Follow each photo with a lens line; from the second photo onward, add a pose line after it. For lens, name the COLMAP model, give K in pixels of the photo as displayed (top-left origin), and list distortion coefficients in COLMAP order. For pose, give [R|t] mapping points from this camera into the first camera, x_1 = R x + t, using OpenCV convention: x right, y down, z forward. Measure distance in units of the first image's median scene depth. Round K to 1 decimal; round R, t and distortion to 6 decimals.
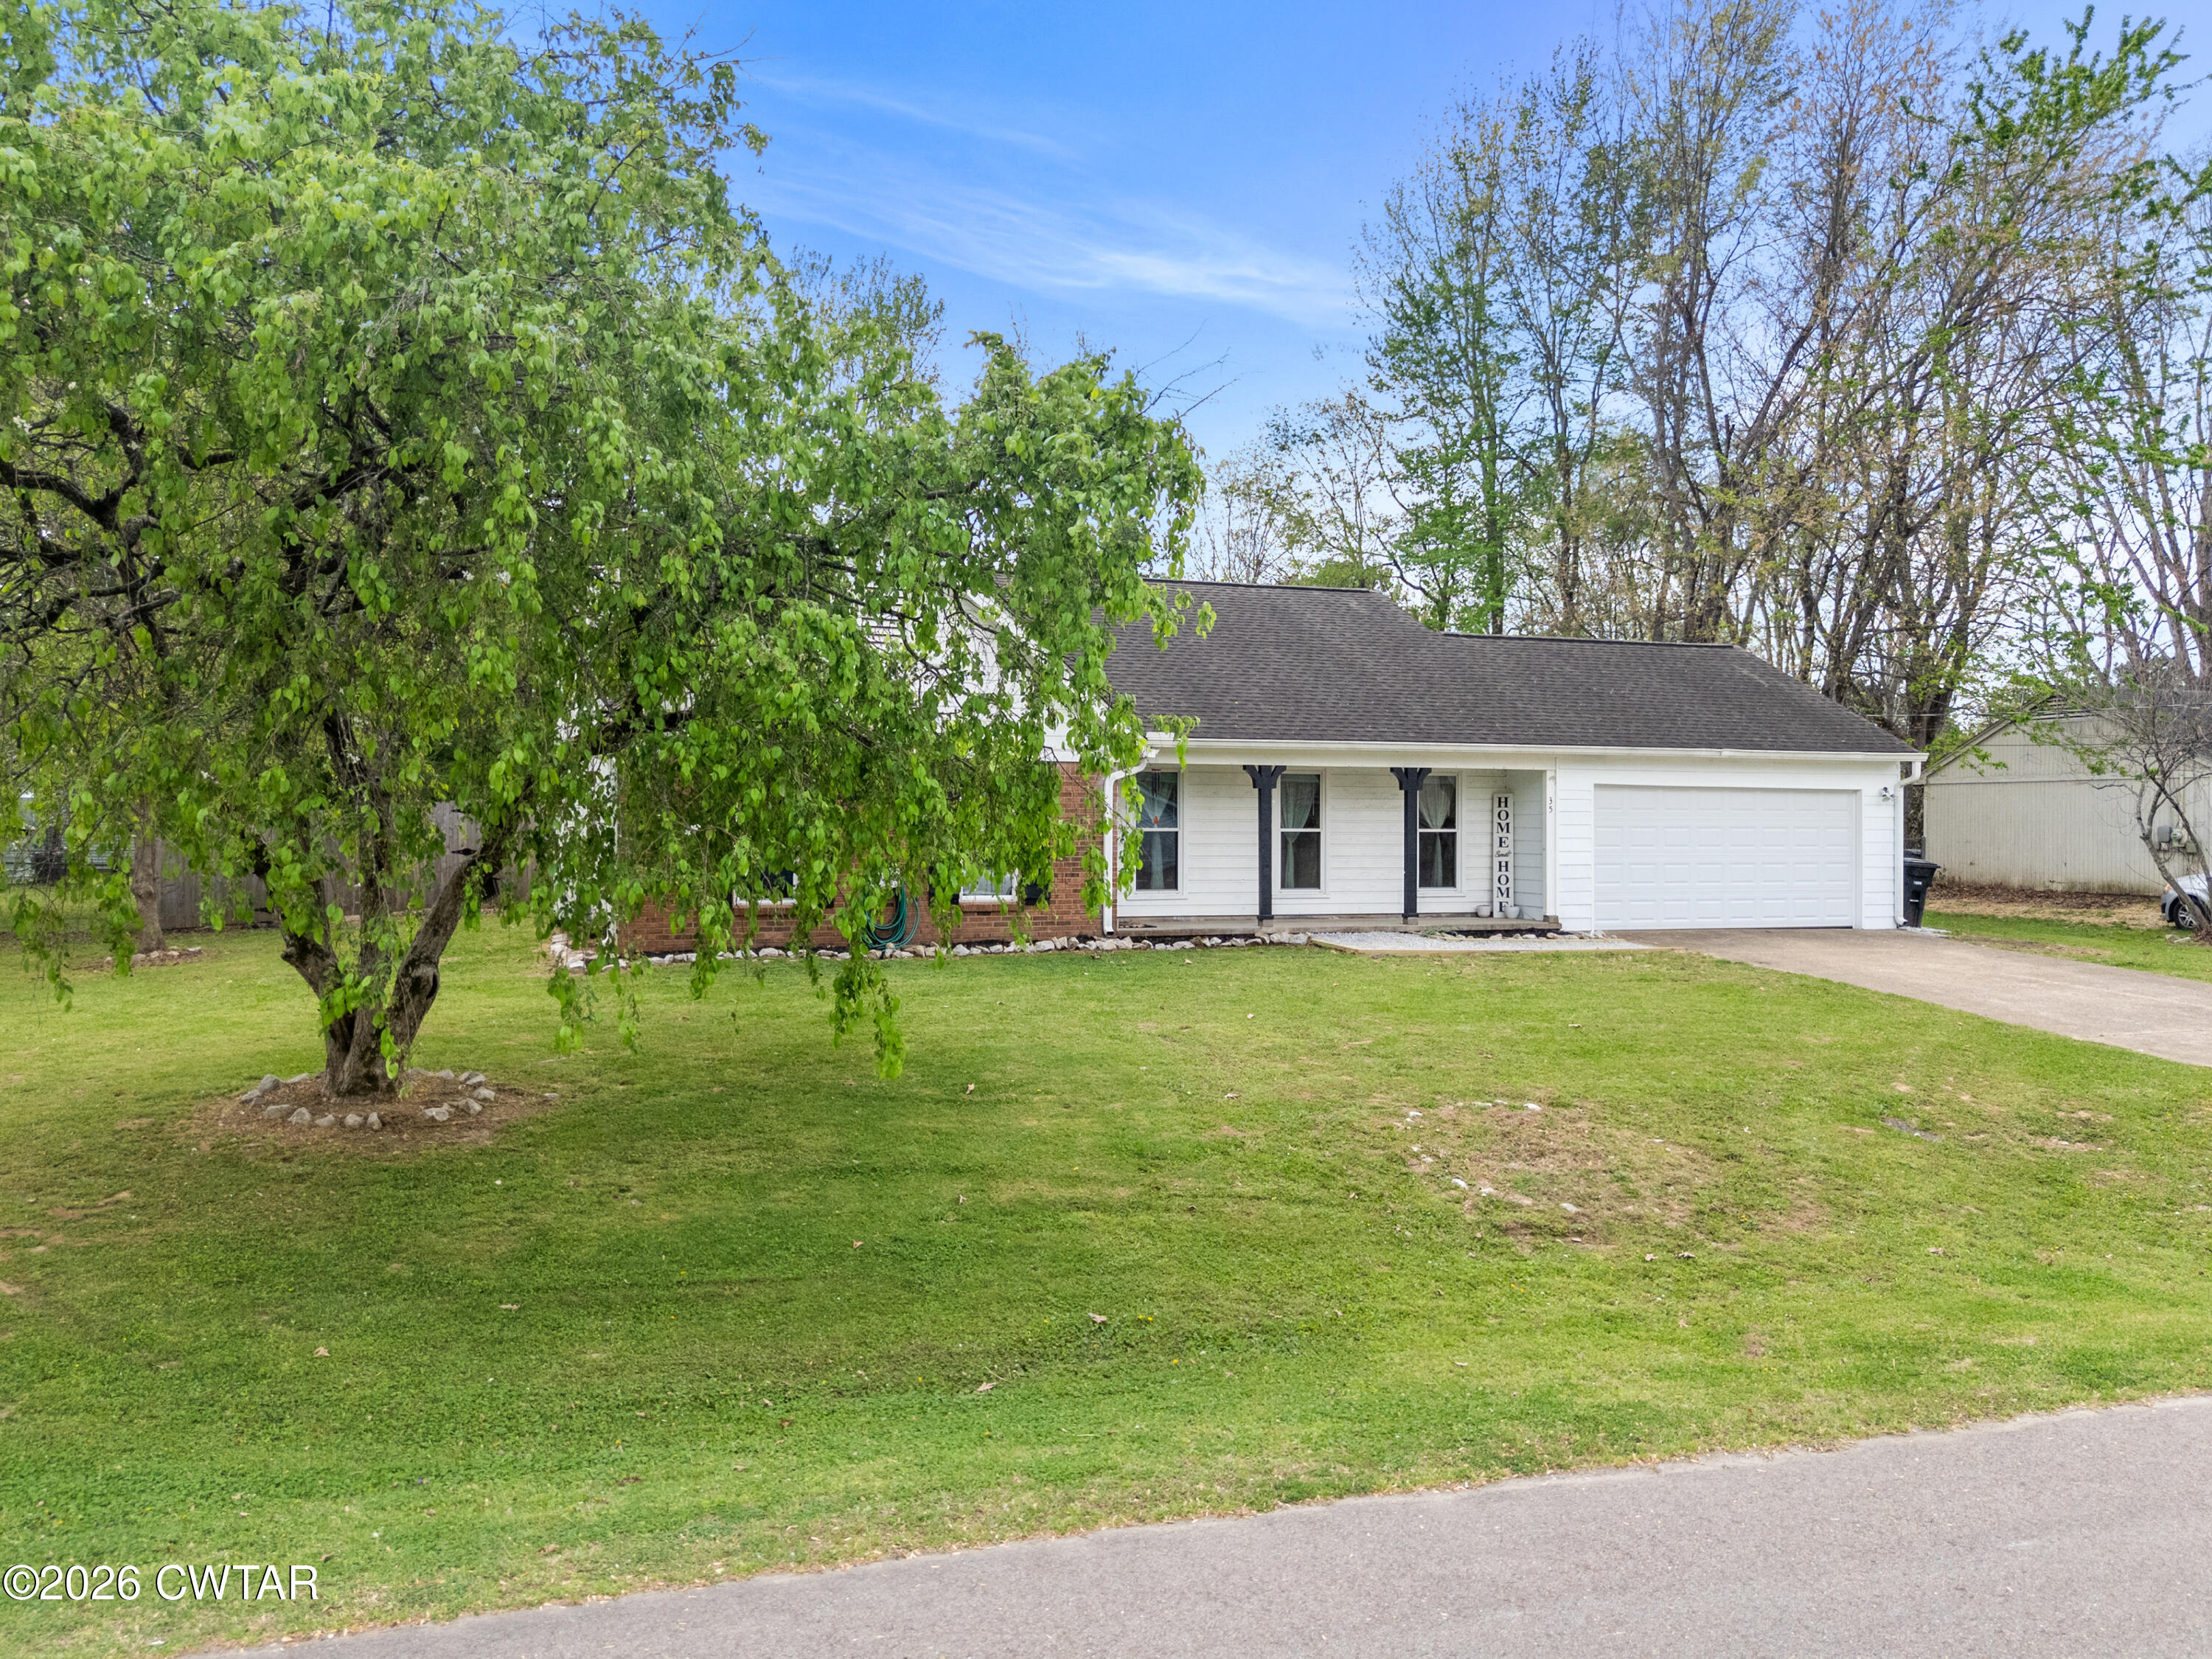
lens RADIAL K [[1635.7, 0, 1106.0], [0, 1635.7, 829.5], [0, 0, 1]] dist [0.031478, -0.000710]
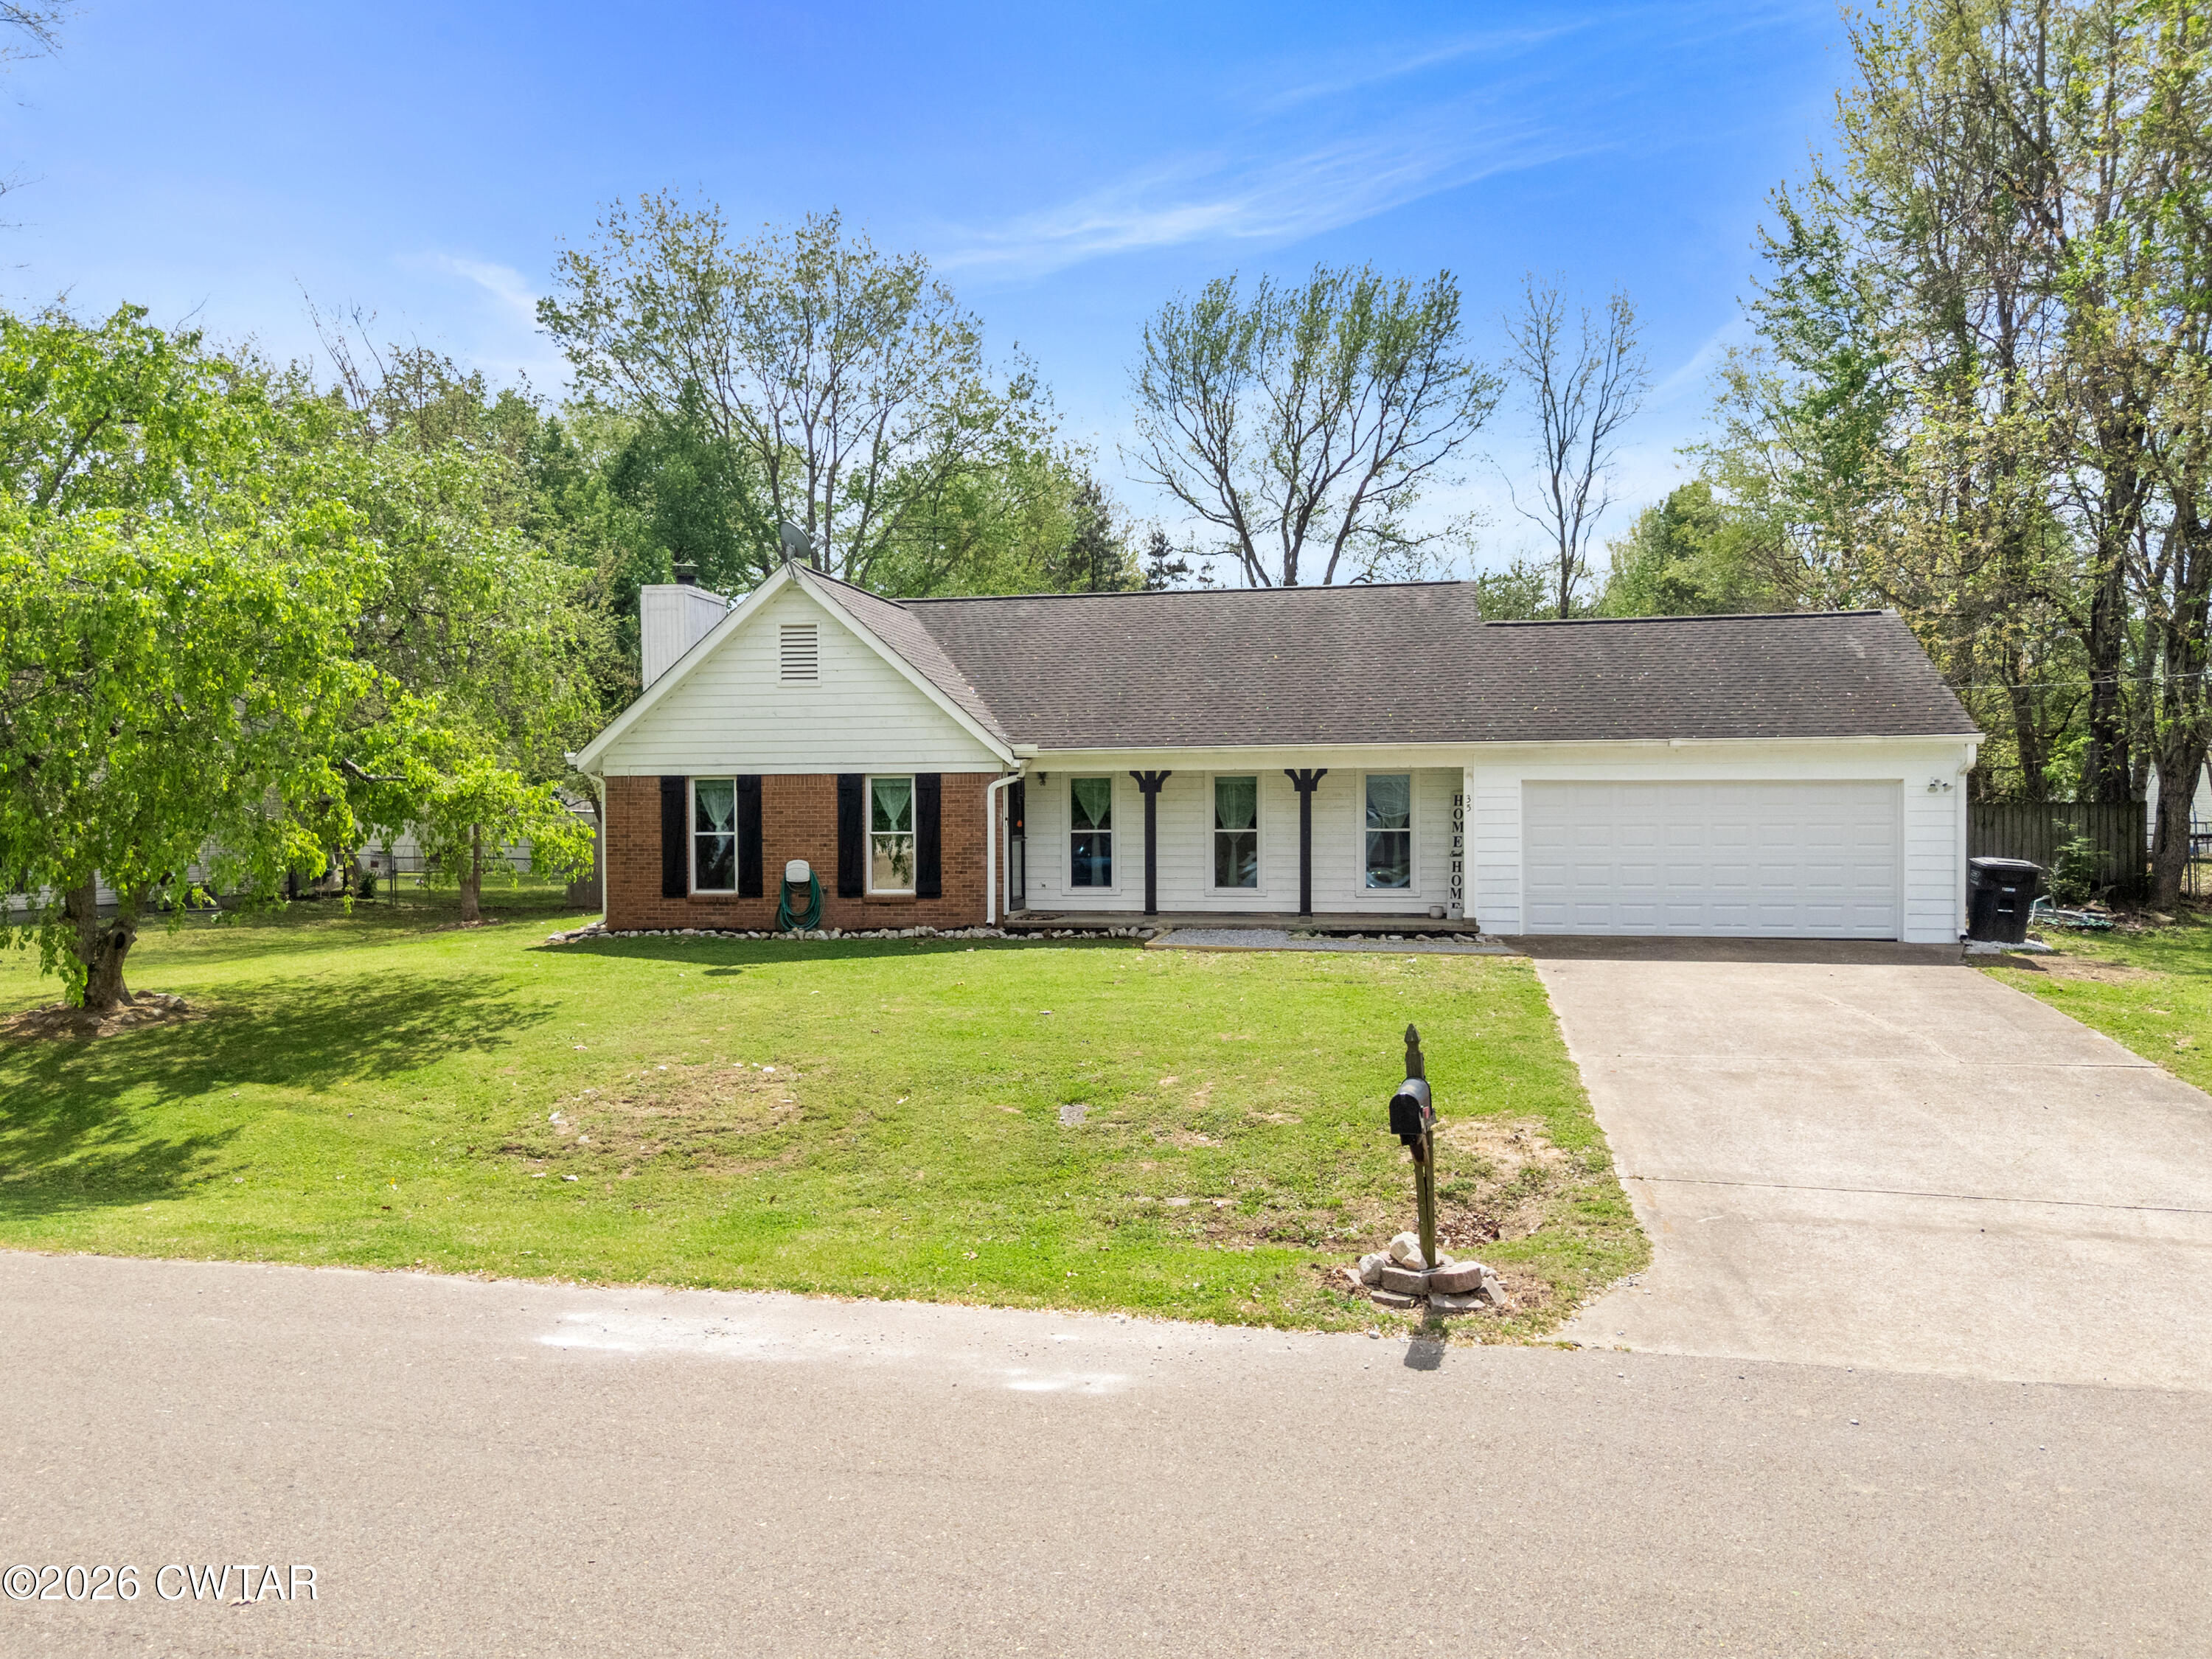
lens RADIAL K [[1660.5, 0, 1099.7], [0, 1660.5, 850.1], [0, 0, 1]] dist [0.087547, -0.100403]
pose [[0.865147, 0.000810, -0.501518, 0.596360], [0.006941, 0.999884, 0.013587, -0.002373], [0.501471, -0.015236, 0.865040, 0.043704]]
